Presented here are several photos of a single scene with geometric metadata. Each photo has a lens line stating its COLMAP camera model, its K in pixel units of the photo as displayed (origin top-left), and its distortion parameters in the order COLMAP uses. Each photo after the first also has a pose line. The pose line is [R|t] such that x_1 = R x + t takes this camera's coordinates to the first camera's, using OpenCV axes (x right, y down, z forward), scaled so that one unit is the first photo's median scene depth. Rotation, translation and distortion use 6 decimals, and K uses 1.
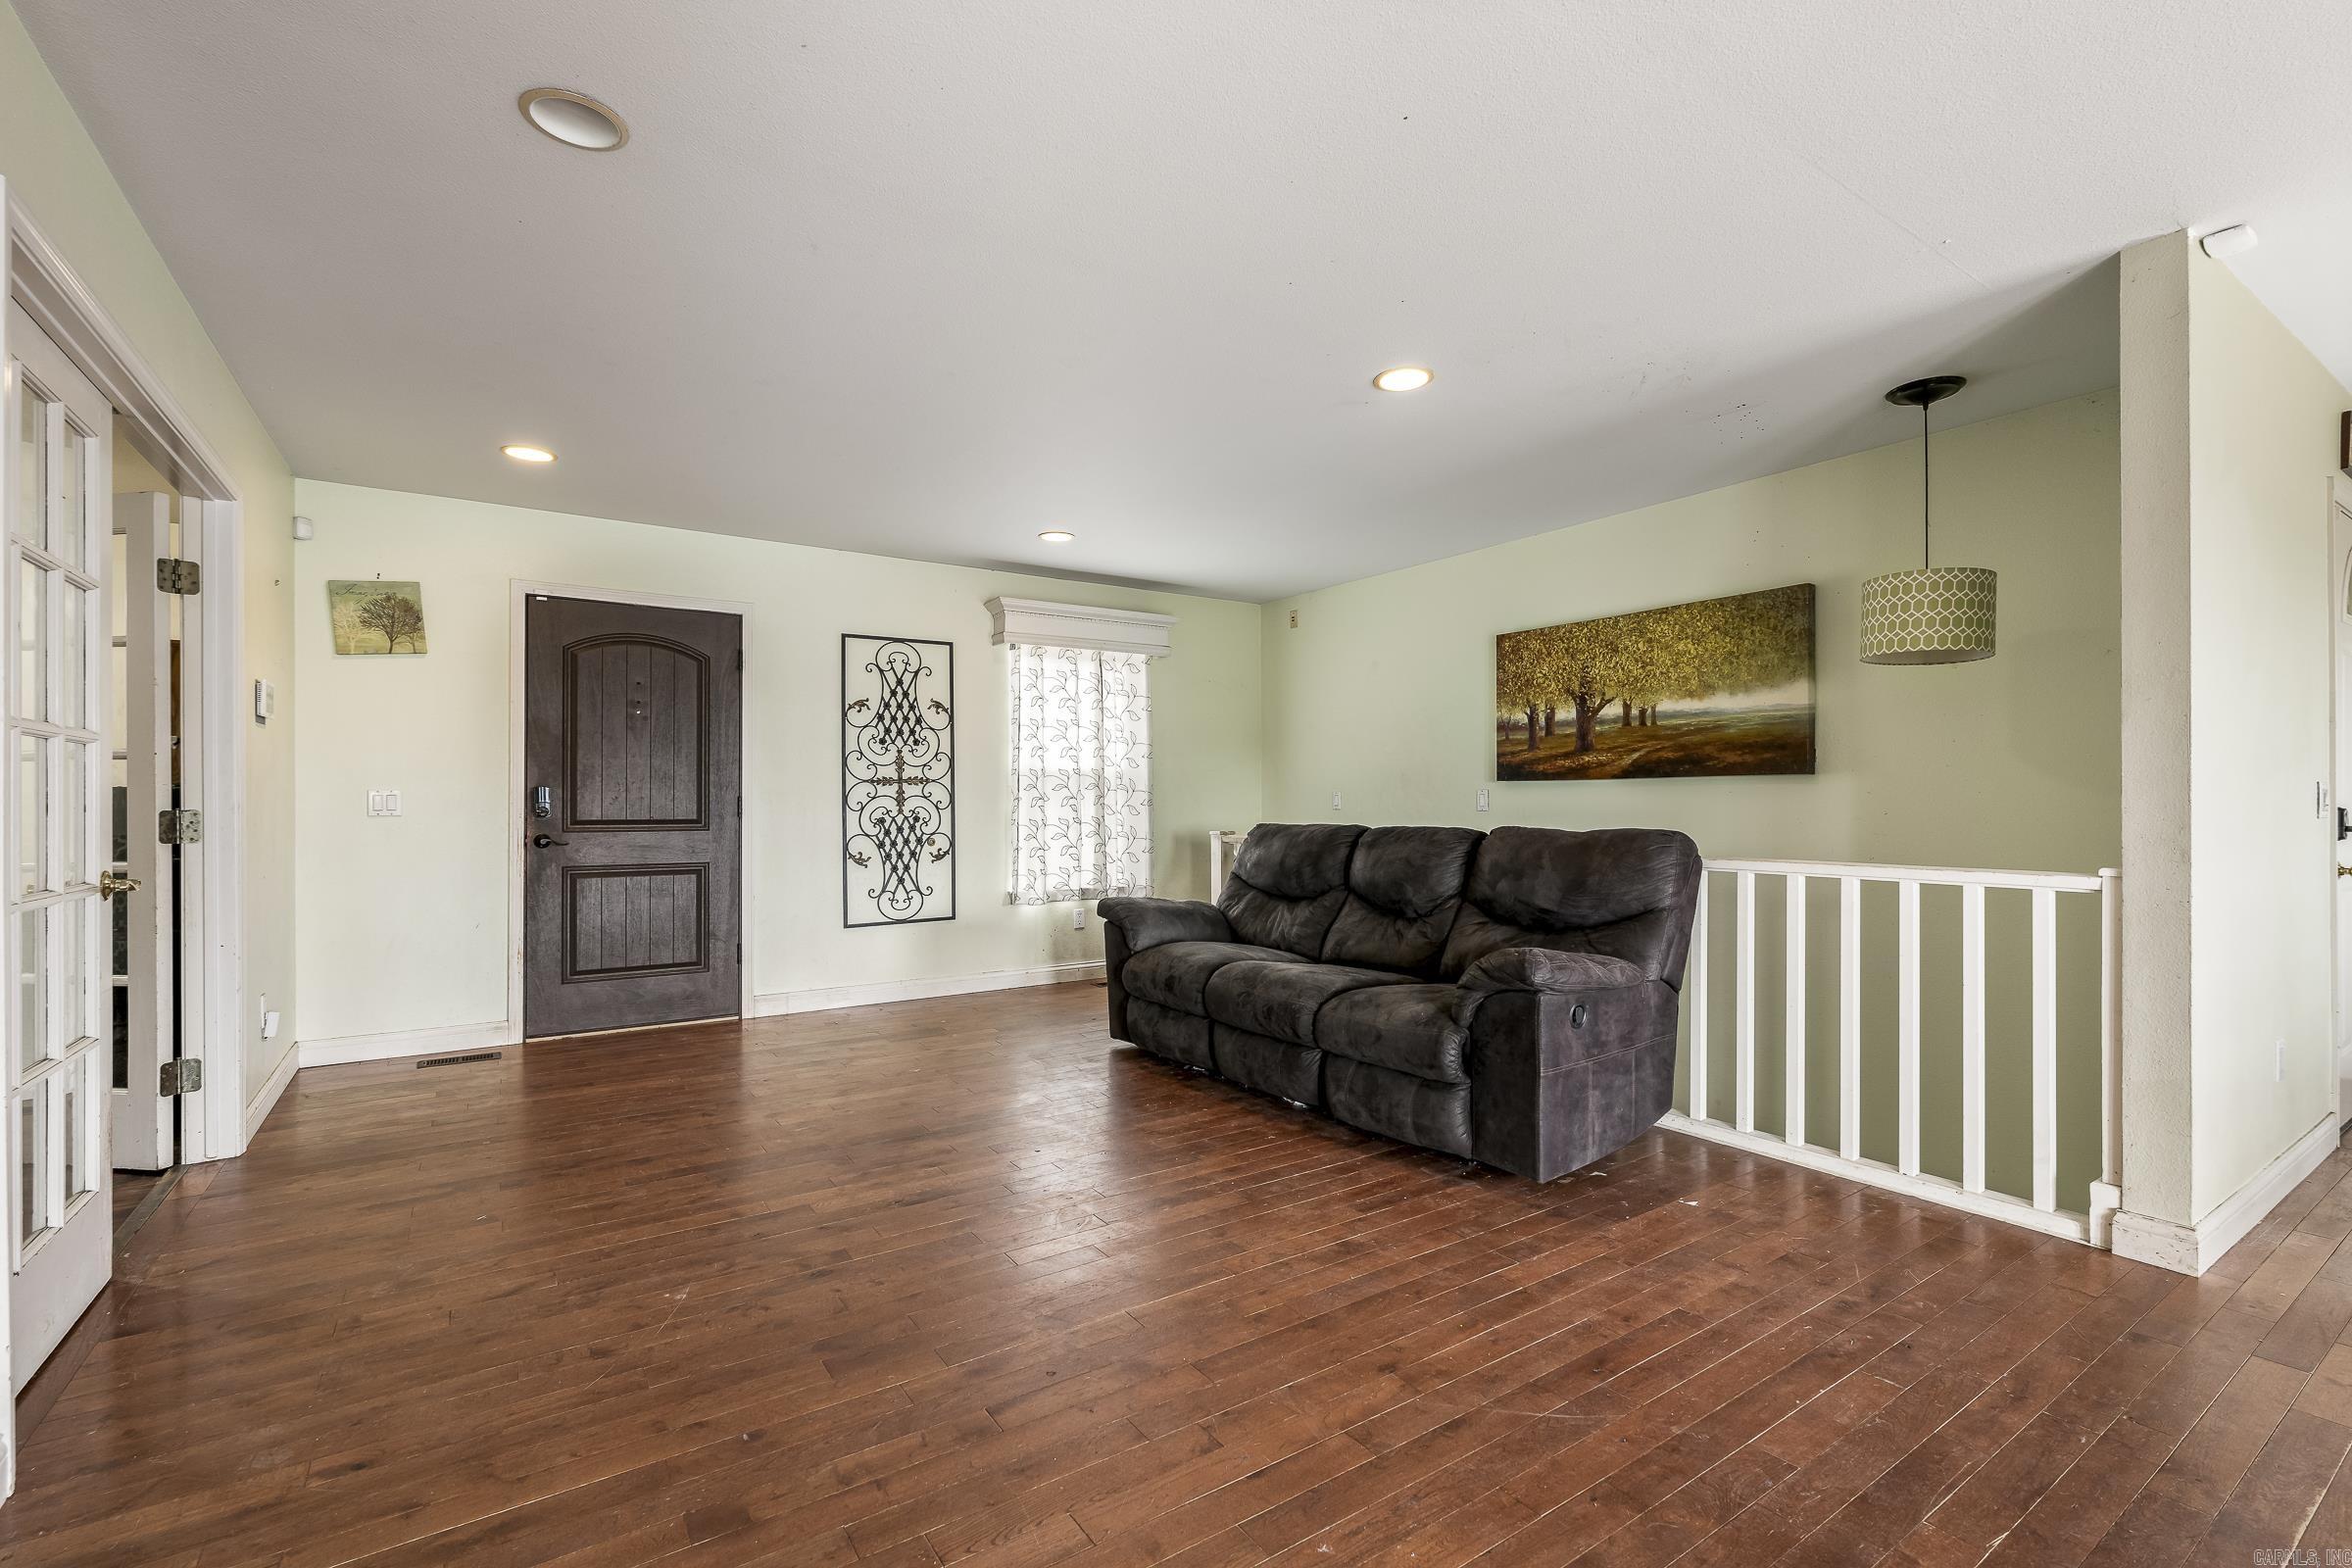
lens RADIAL K [[1048.2, 0, 1181.3], [0, 1048.2, 791.6], [0, 0, 1]] dist [-0.000755, 0.000138]
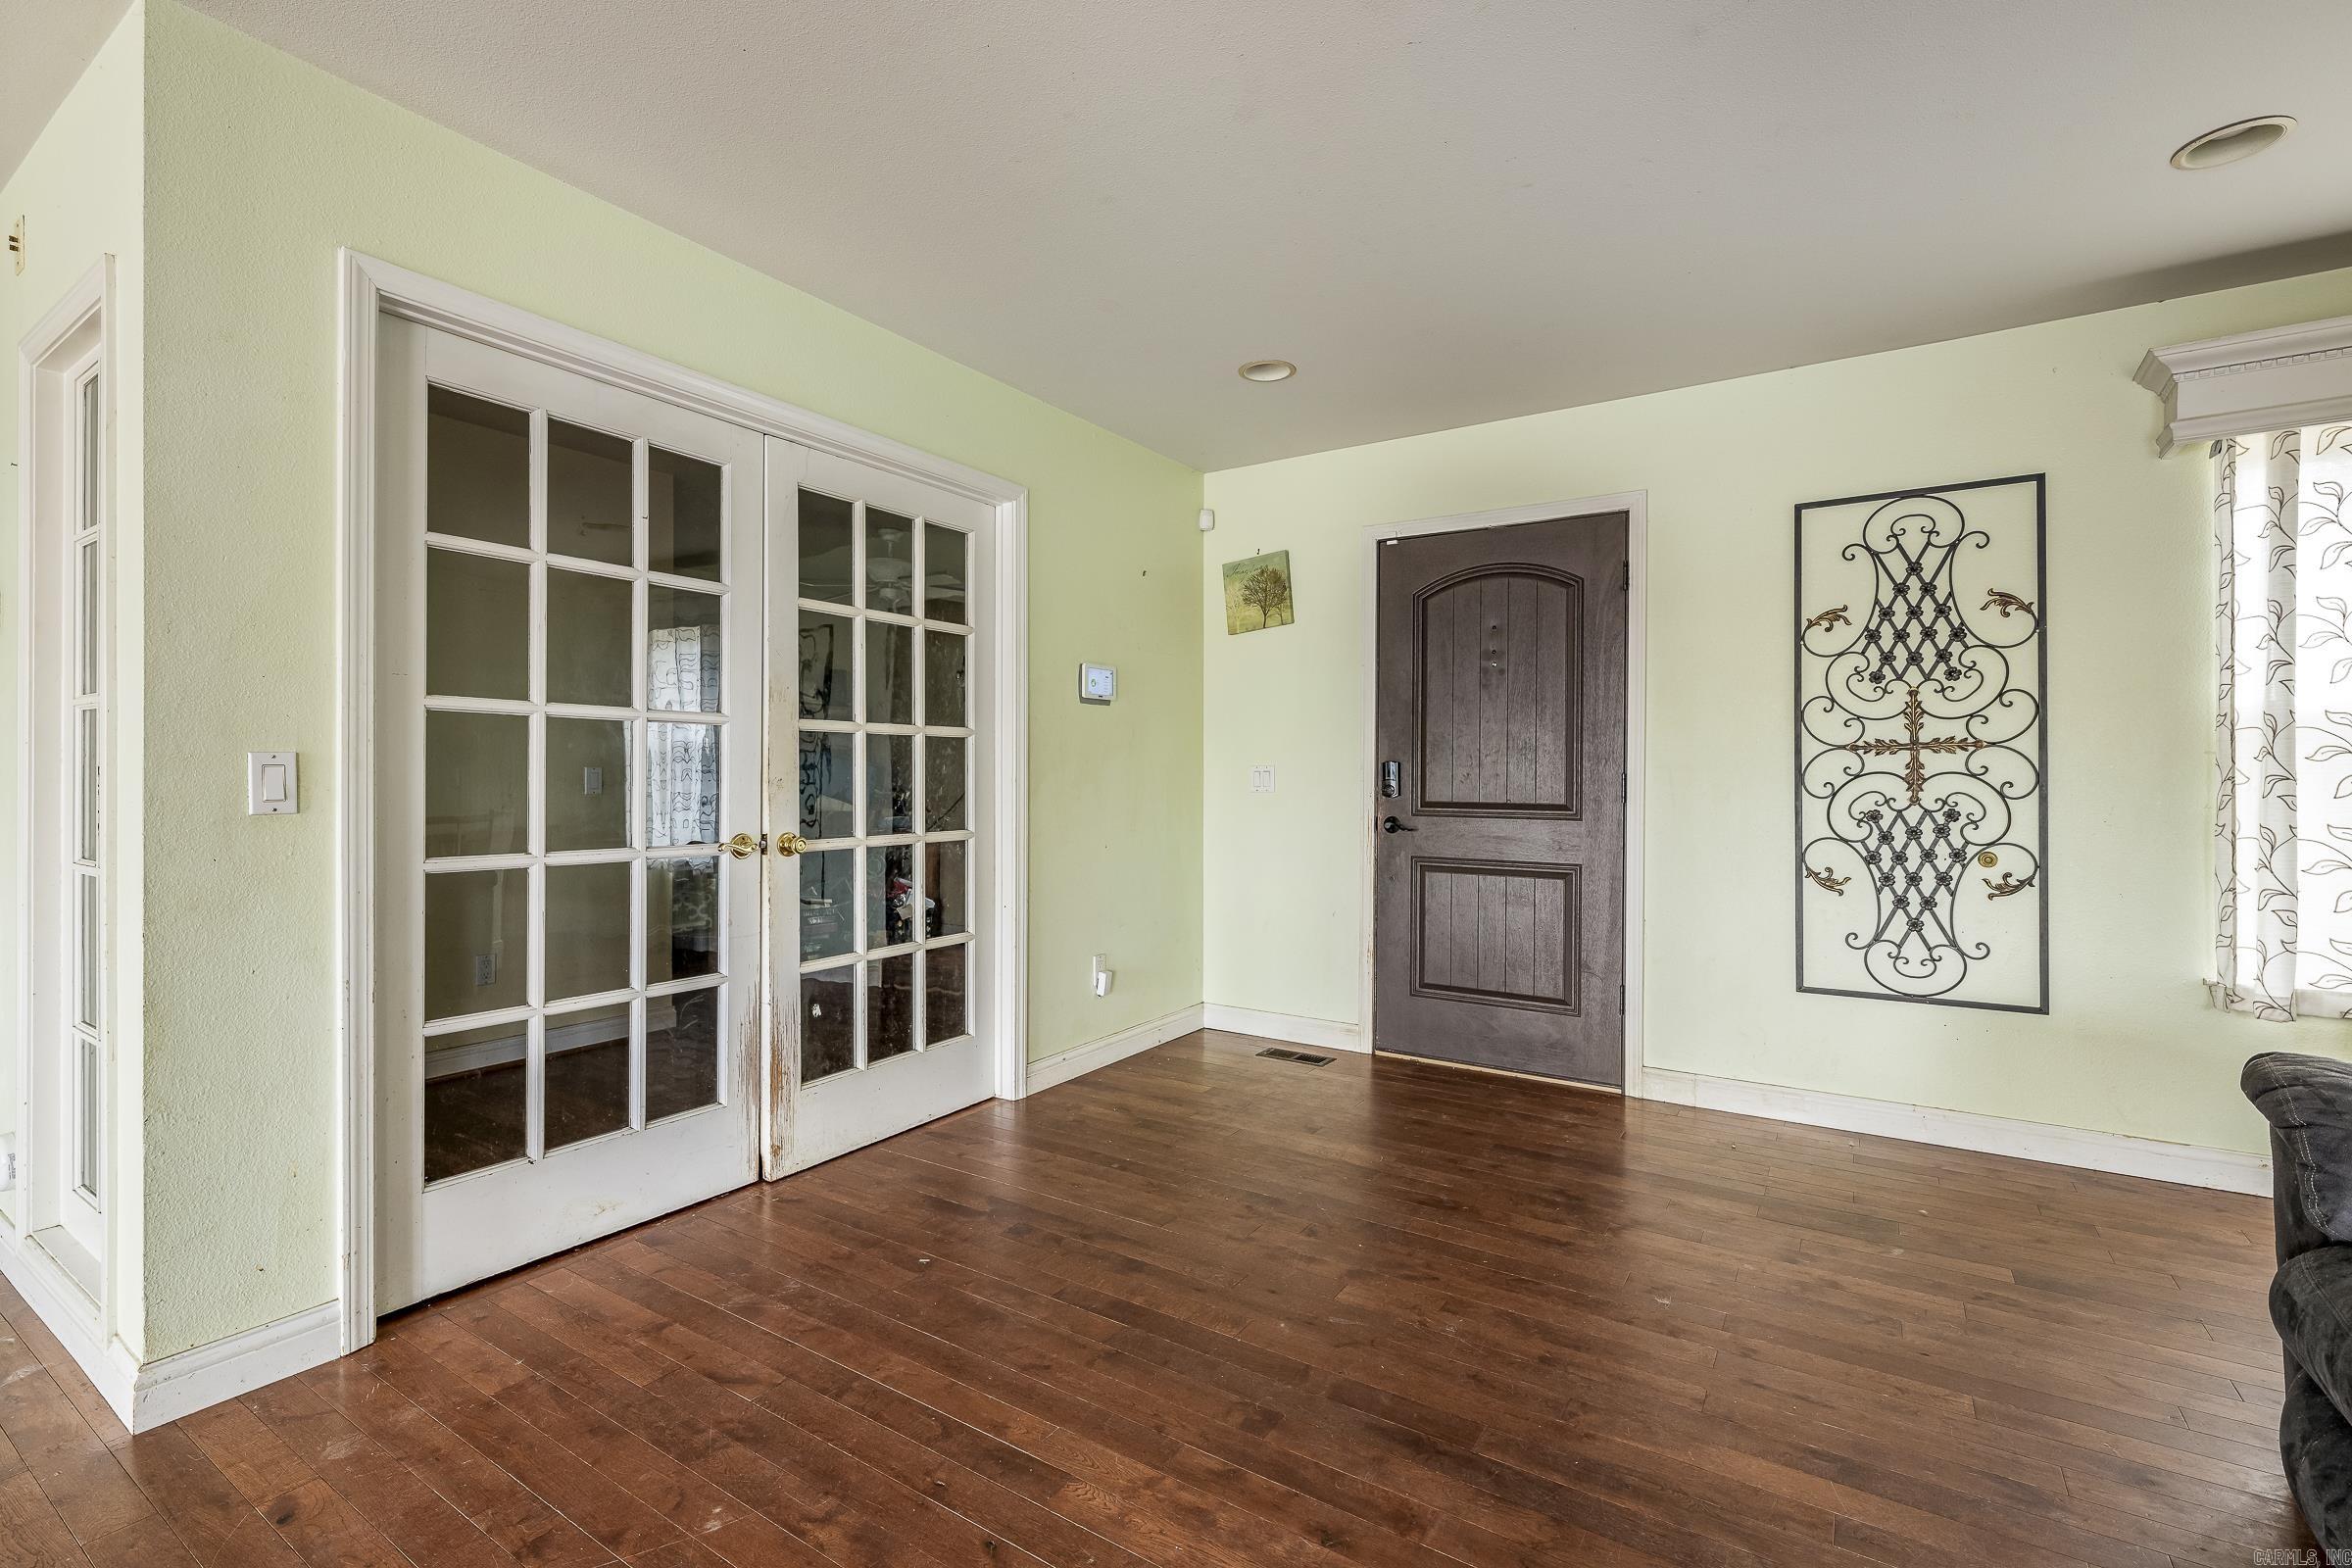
lens RADIAL K [[1048.2, 0, 1169.2], [0, 1048.2, 776.3], [0, 0, 1]] dist [-0.000755, 0.000138]
pose [[0.376621, 0.001830, -0.926365, 0.100345], [0.000075, 0.999998, 0.002006, 0.004956], [0.926367, -0.000825, 0.376621, 0.432855]]
